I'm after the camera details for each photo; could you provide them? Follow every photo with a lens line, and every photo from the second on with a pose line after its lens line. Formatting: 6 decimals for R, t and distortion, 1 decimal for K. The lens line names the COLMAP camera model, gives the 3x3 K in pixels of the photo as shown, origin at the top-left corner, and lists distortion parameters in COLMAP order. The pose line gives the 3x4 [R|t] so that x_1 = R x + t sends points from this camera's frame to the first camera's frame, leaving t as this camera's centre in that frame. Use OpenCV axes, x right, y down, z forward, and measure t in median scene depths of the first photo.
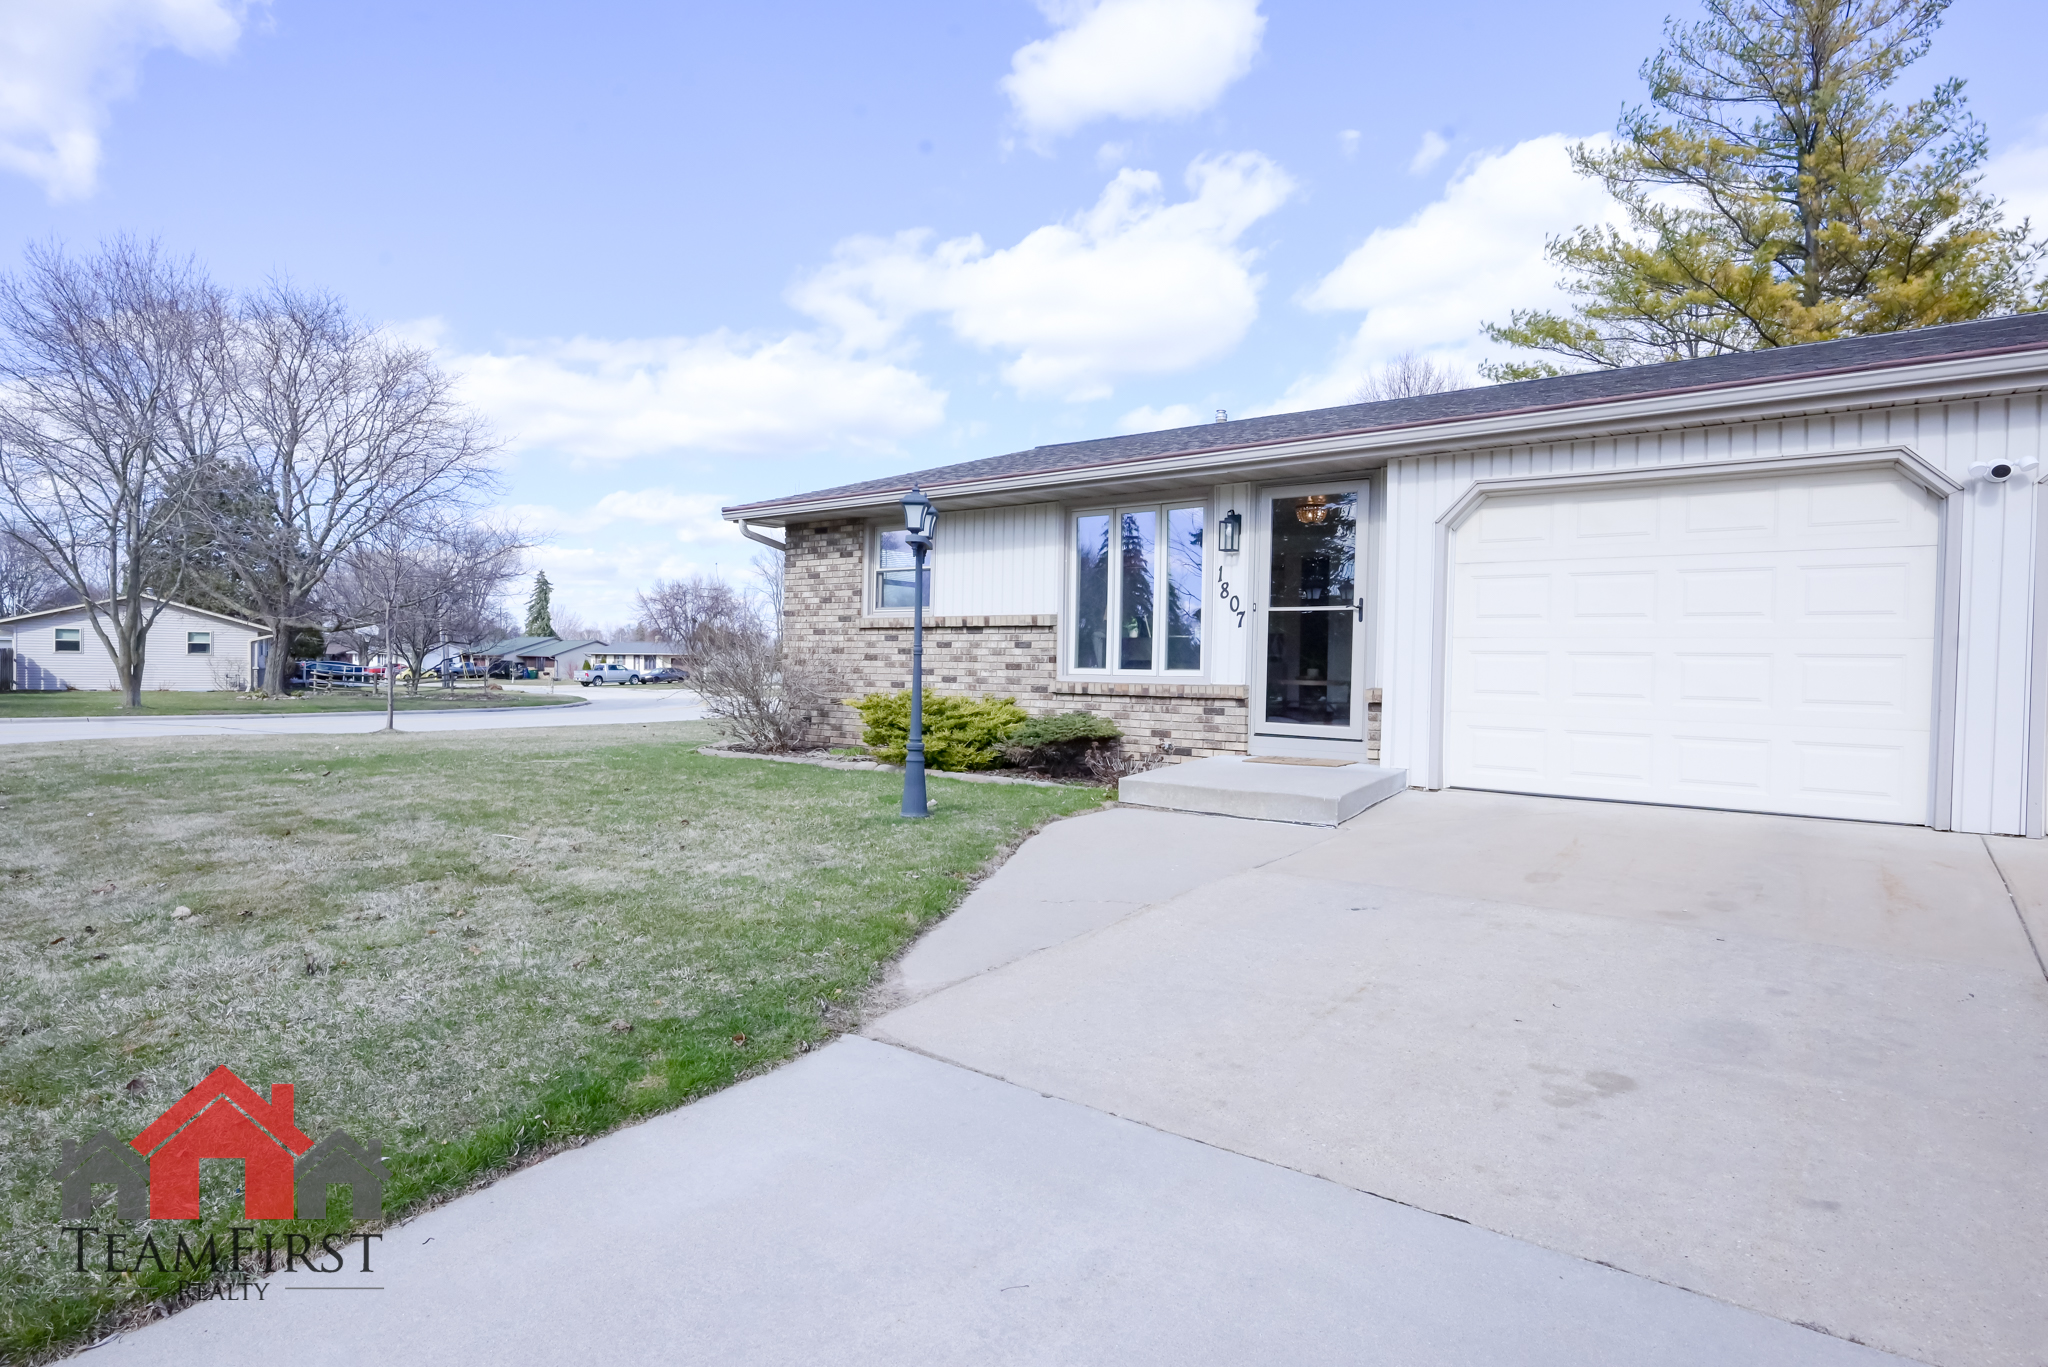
lens RADIAL K [[1104.7, 0, 1018.4], [0, 1104.7, 698.4], [0, 0, 1]] dist [-0.002252, -0.005421]
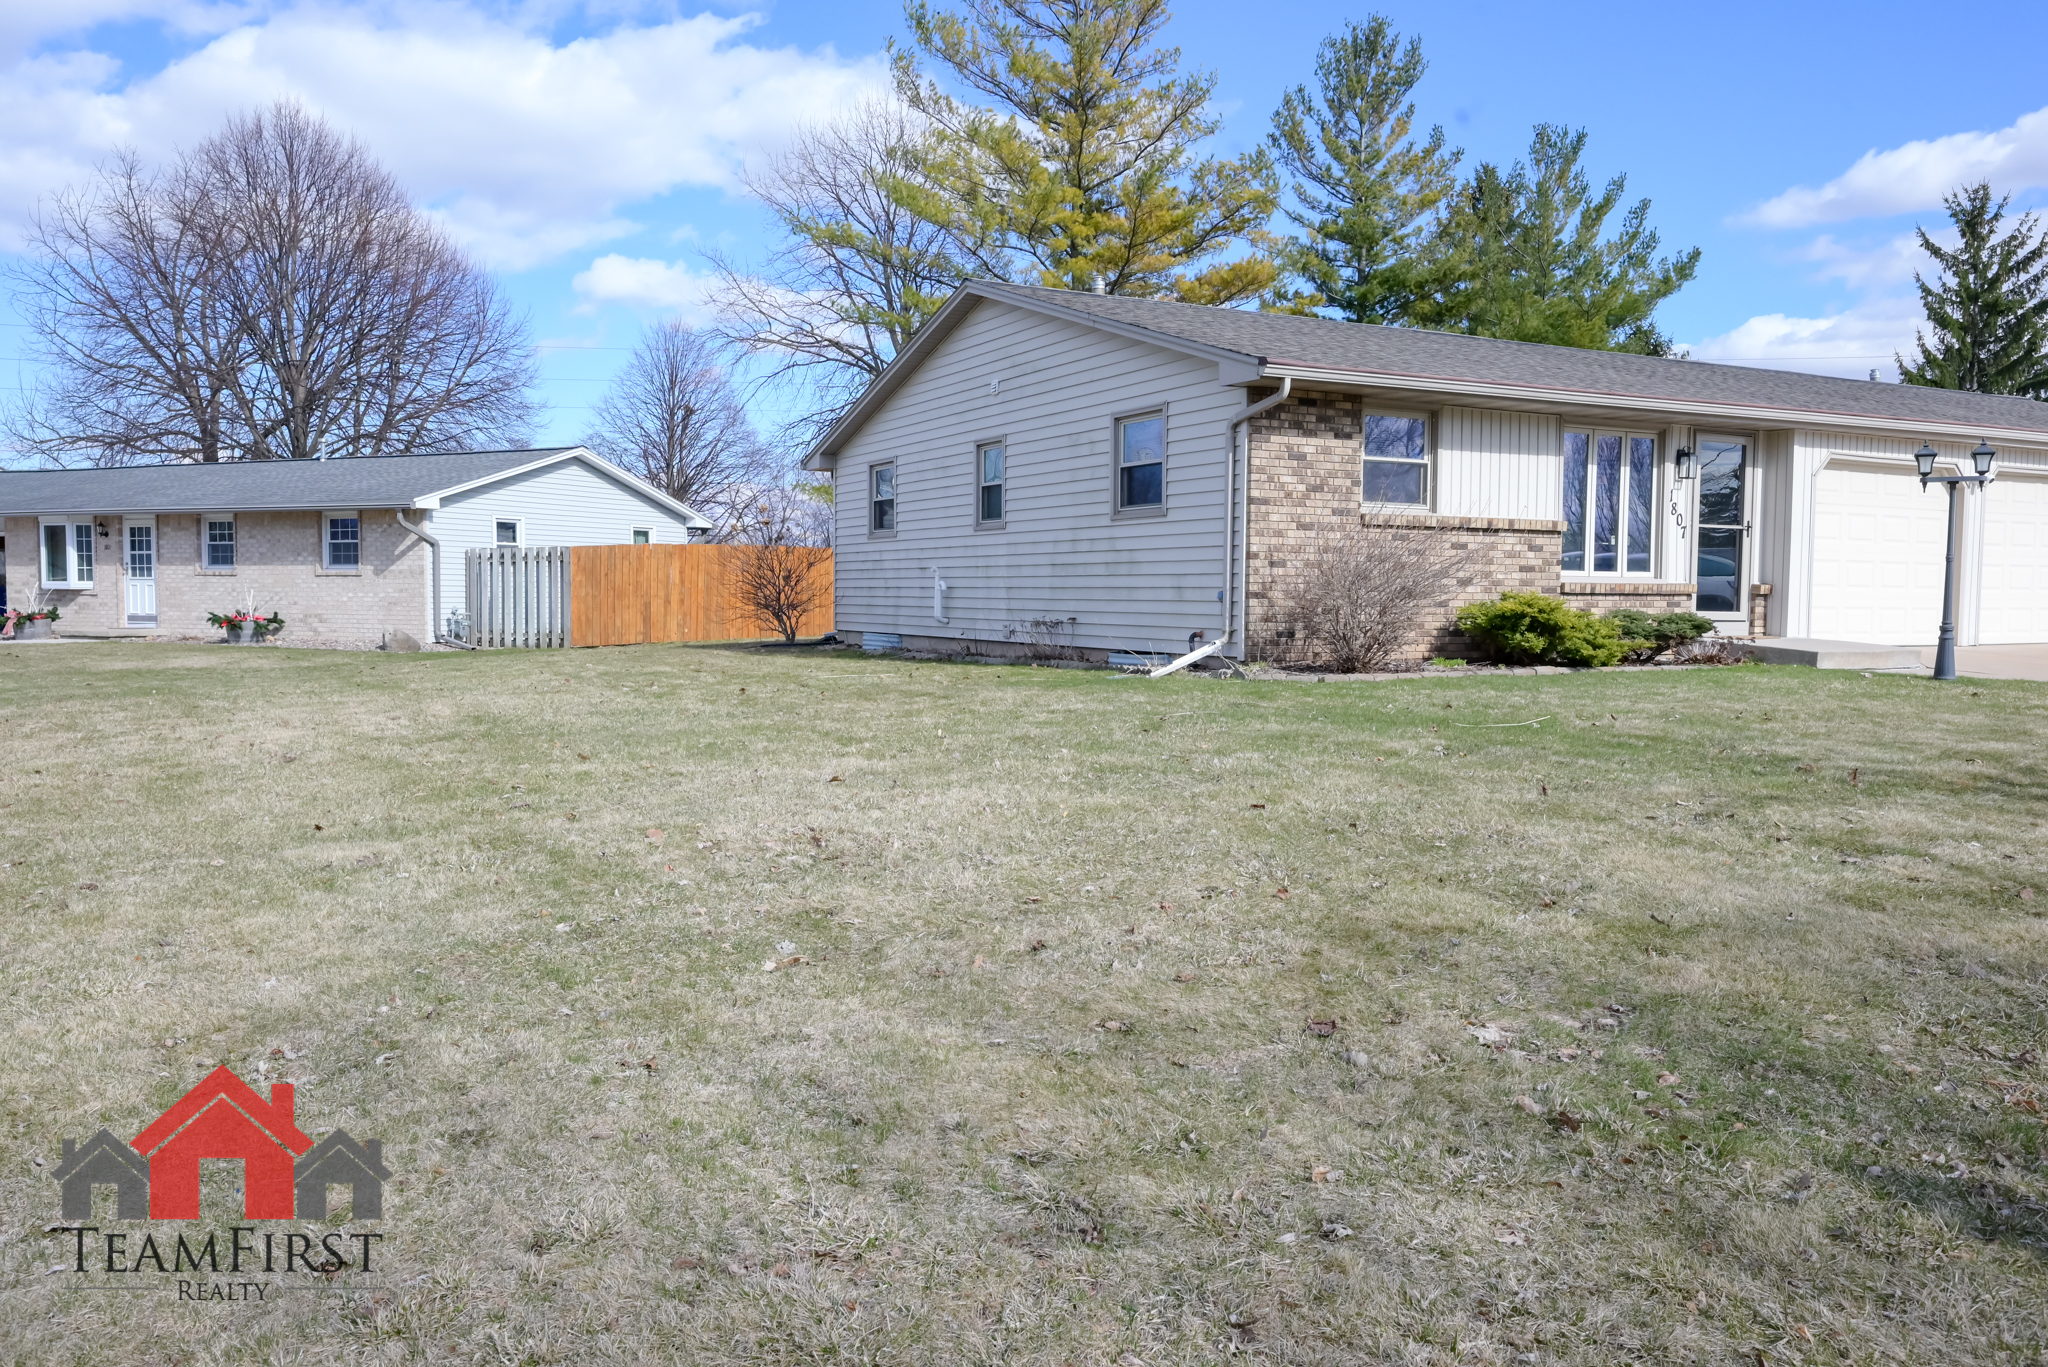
lens RADIAL K [[1534.6, 0, 1024.6], [0, 1534.6, 679.2], [0, 0, 1]] dist [-0.010516, -0.003300]
pose [[0.403007, -0.080784, 0.911625, -1.367933], [0.014164, 0.996528, 0.082047, -0.045377], [-0.915087, -0.020153, 0.402752, 0.760290]]
